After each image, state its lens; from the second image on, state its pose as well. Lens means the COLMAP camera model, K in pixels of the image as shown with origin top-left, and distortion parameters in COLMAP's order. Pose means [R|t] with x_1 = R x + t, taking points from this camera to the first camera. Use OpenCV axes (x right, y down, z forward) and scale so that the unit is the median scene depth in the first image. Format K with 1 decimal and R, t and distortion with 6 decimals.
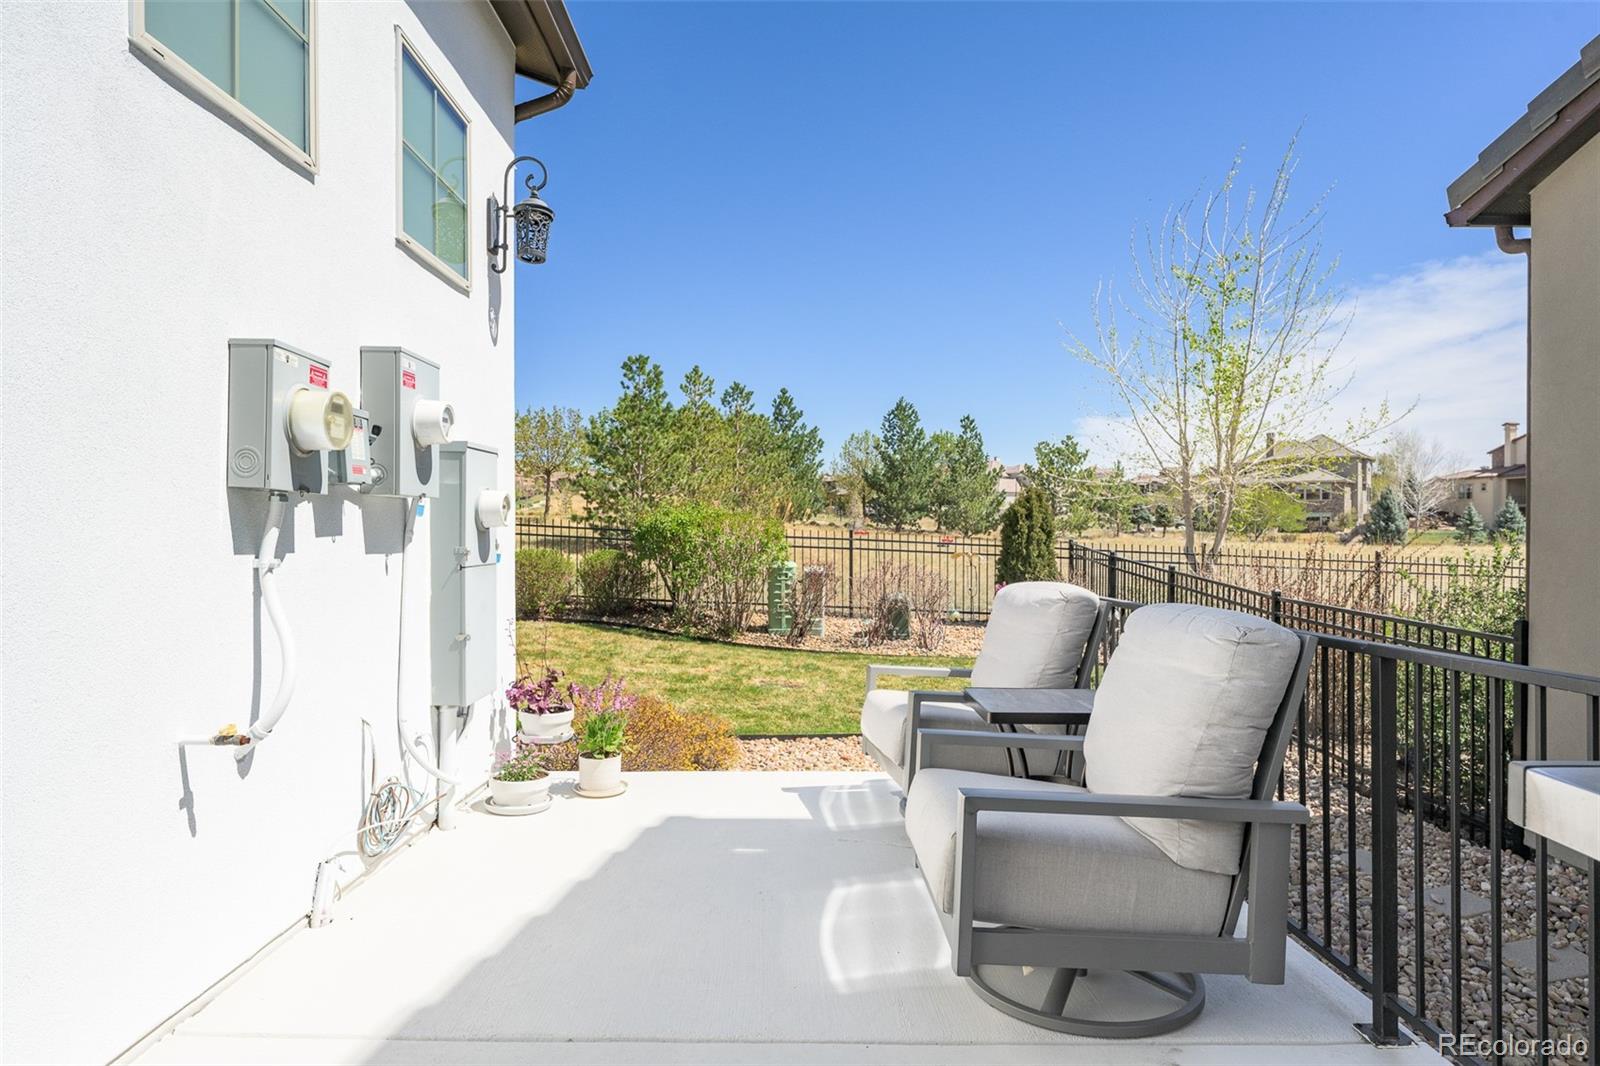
lens RADIAL K [[917.7, 0, 801.3], [0, 917.7, 526.0], [0, 0, 1]] dist [-0.001205, -0.000289]
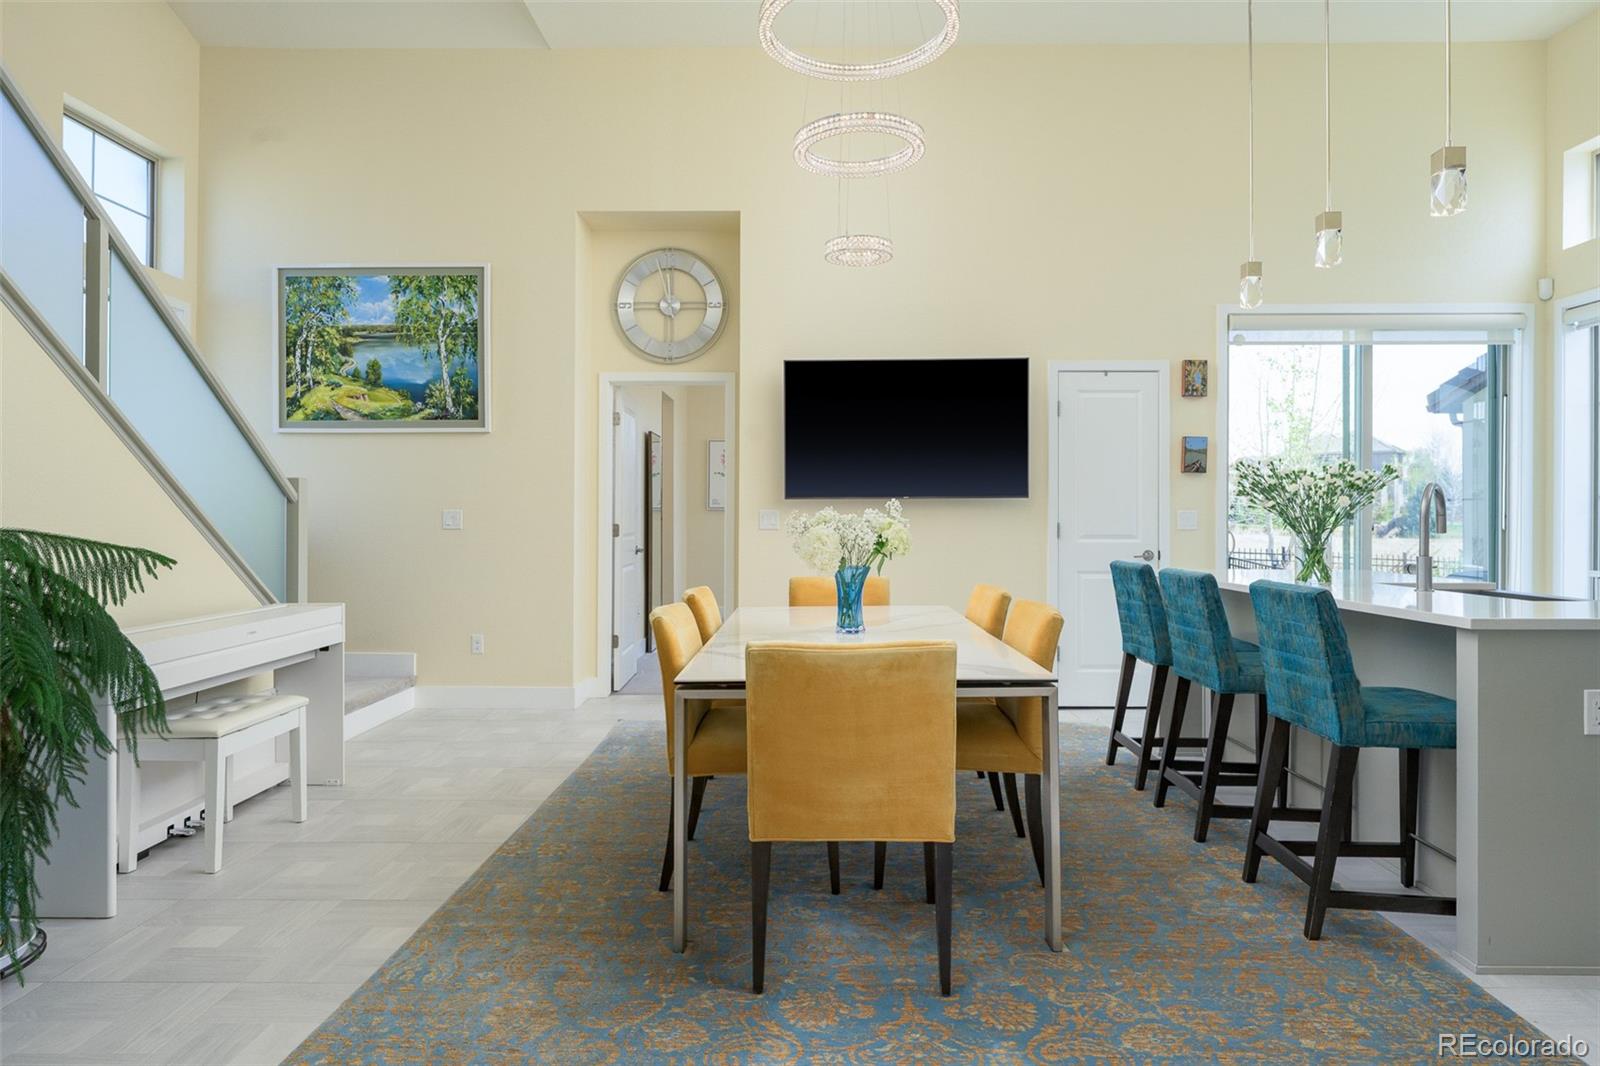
lens RADIAL K [[909.1, 0, 819.4], [0, 909.1, 508.1], [0, 0, 1]] dist [-0.000017, -0.000306]
pose [[0.999817, 0.000978, -0.019101, -0.282935], [-0.001122, 0.999971, -0.007550, -0.031237], [0.019093, 0.007570, 0.999789, -0.477954]]
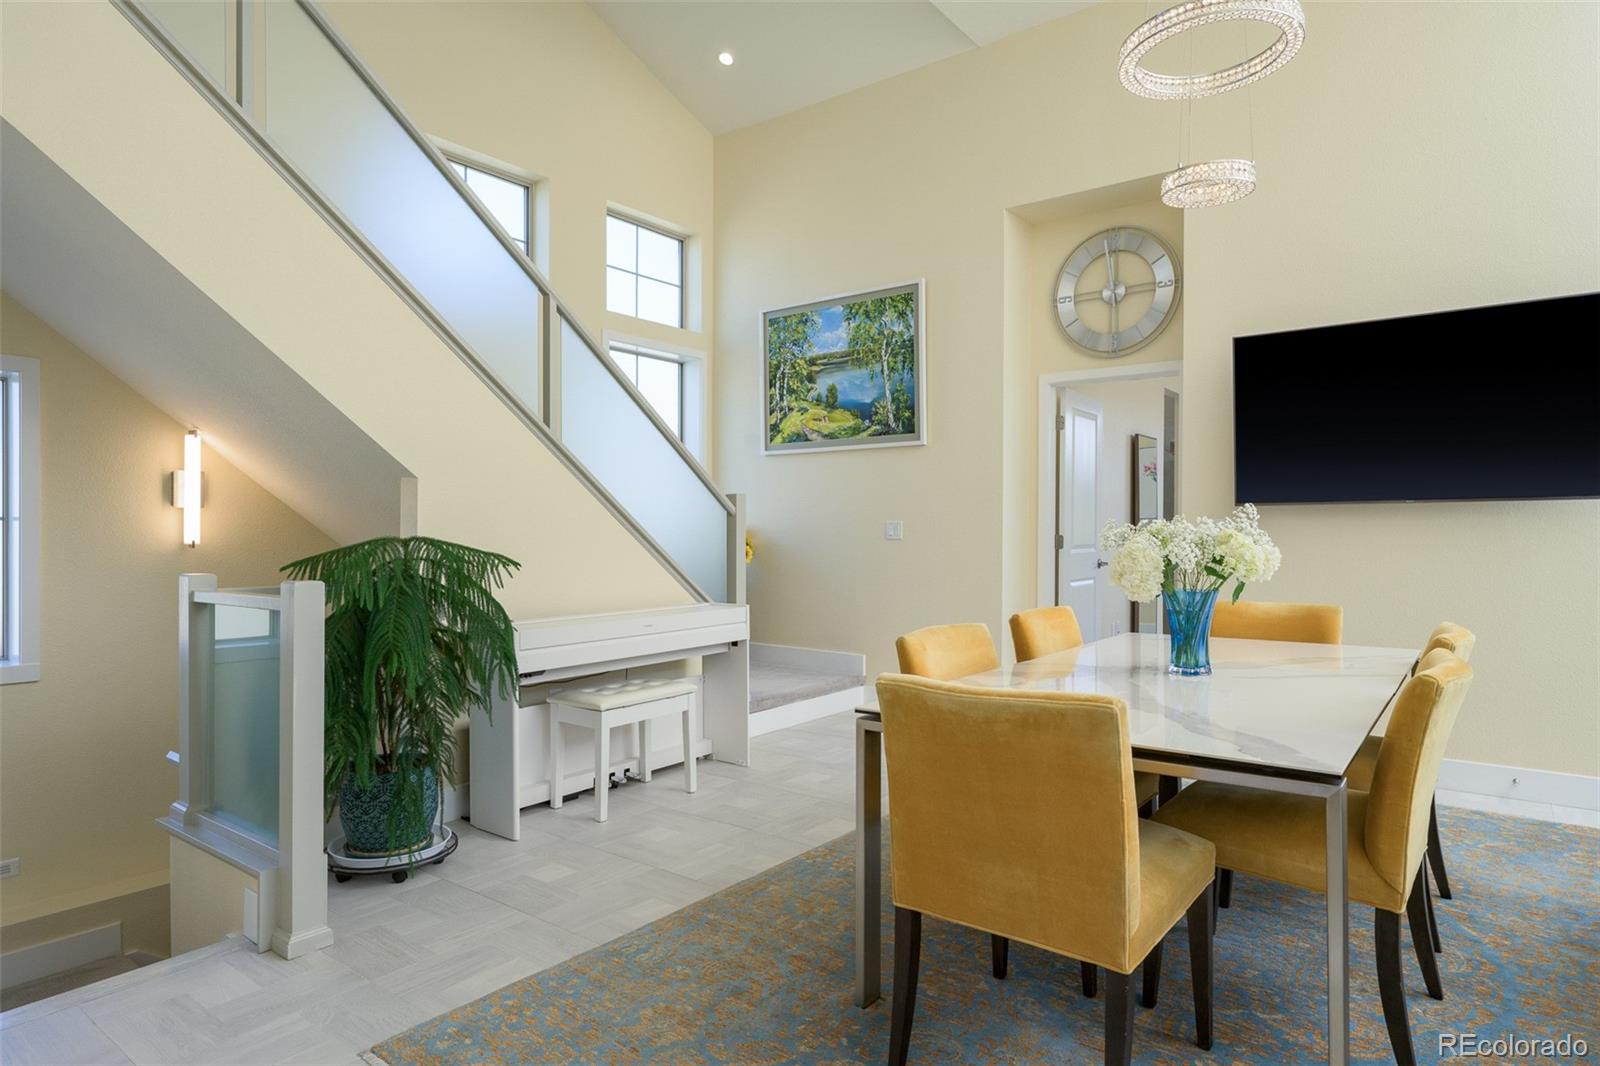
lens RADIAL K [[911.3, 0, 800.0], [0, 911.3, 533.0], [0, 0, 1]] dist [-0.001124, -0.000063]
pose [[0.789621, 0.003975, -0.613582, -0.209516], [0.001356, 0.999965, 0.008222, -0.031323], [0.613593, -0.007324, 0.789589, -0.424190]]
